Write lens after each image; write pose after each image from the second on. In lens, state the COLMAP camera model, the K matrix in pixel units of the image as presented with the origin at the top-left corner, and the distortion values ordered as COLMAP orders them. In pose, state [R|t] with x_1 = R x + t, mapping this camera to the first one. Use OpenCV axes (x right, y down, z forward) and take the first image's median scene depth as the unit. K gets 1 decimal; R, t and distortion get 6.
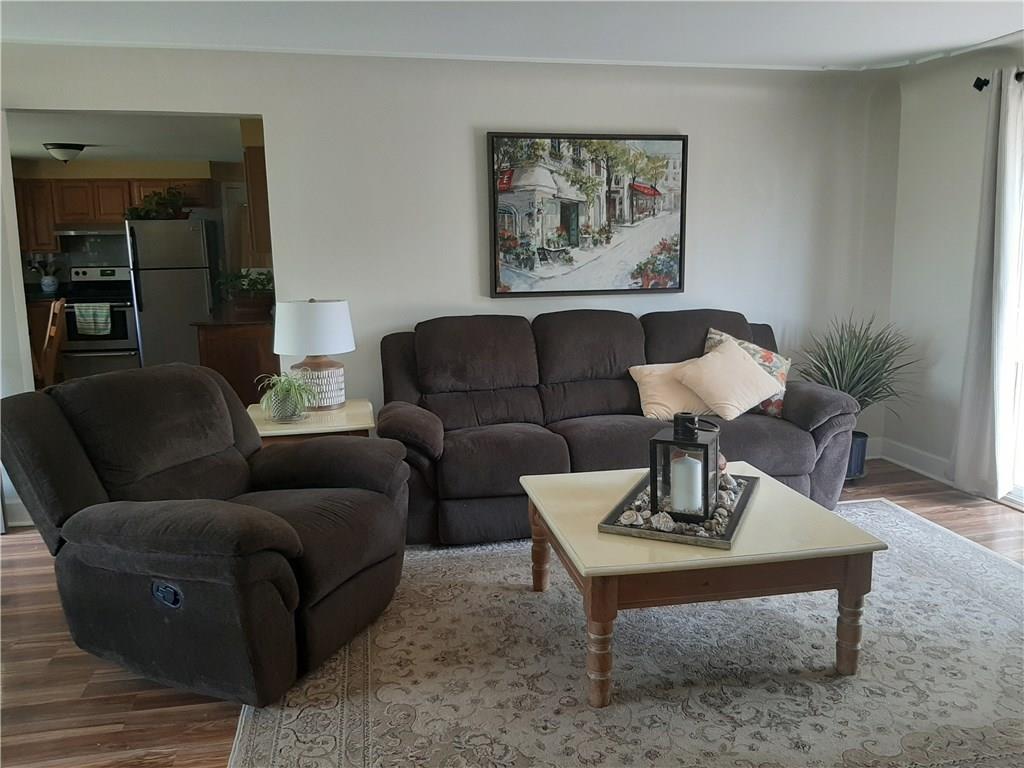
lens RADIAL K [[791.3, 0, 513.8], [0, 791.3, 382.6], [0, 0, 1]] dist [0.057572, -0.112621]
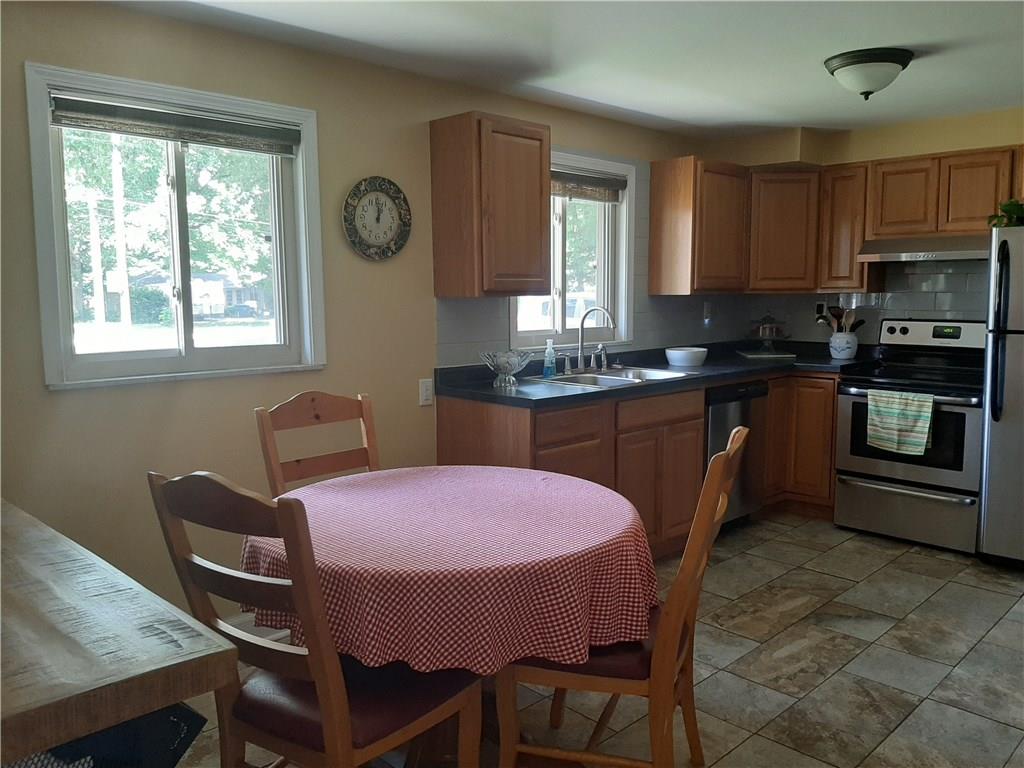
lens RADIAL K [[791.3, 0, 541.9], [0, 791.3, 378.2], [0, 0, 1]] dist [0.057572, -0.112621]
pose [[0.554670, 0.102745, -0.825703, -0.182086], [-0.144395, 0.989176, 0.026088, -0.068638], [0.819446, 0.104757, 0.563502, 0.403866]]
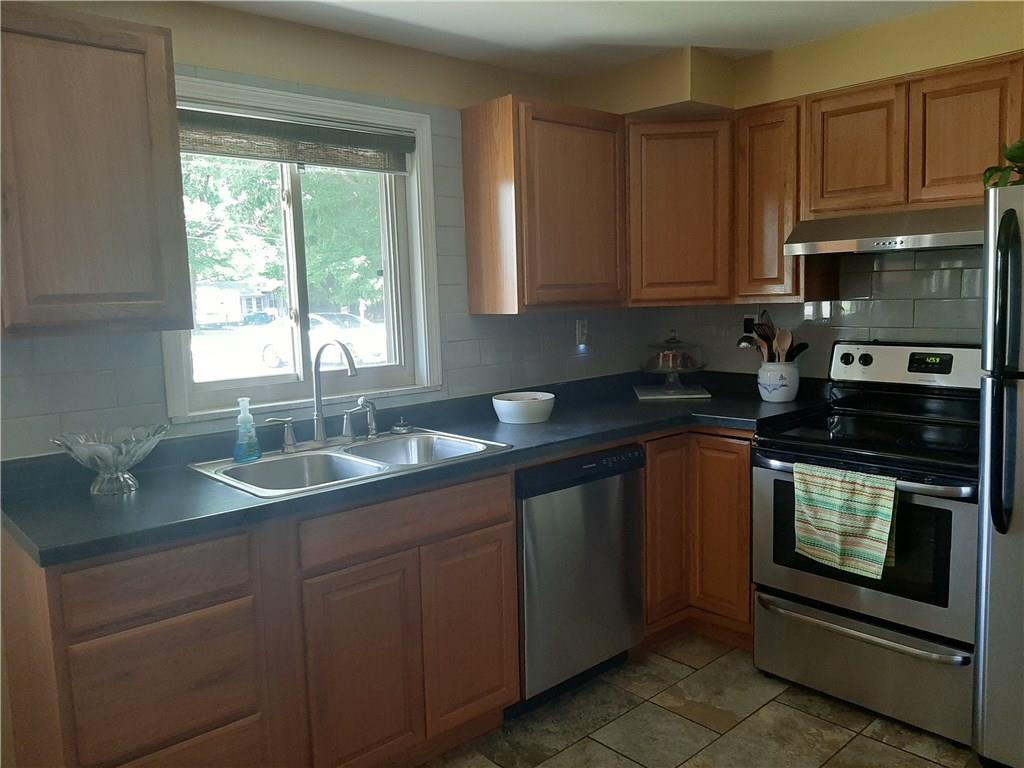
lens RADIAL K [[791.3, 0, 538.1], [0, 791.3, 380.7], [0, 0, 1]] dist [0.057572, -0.112621]
pose [[0.514833, 0.095847, -0.851916, -0.256528], [-0.123465, 0.991661, 0.036956, -0.101490], [0.848353, 0.086155, 0.522373, 0.570531]]
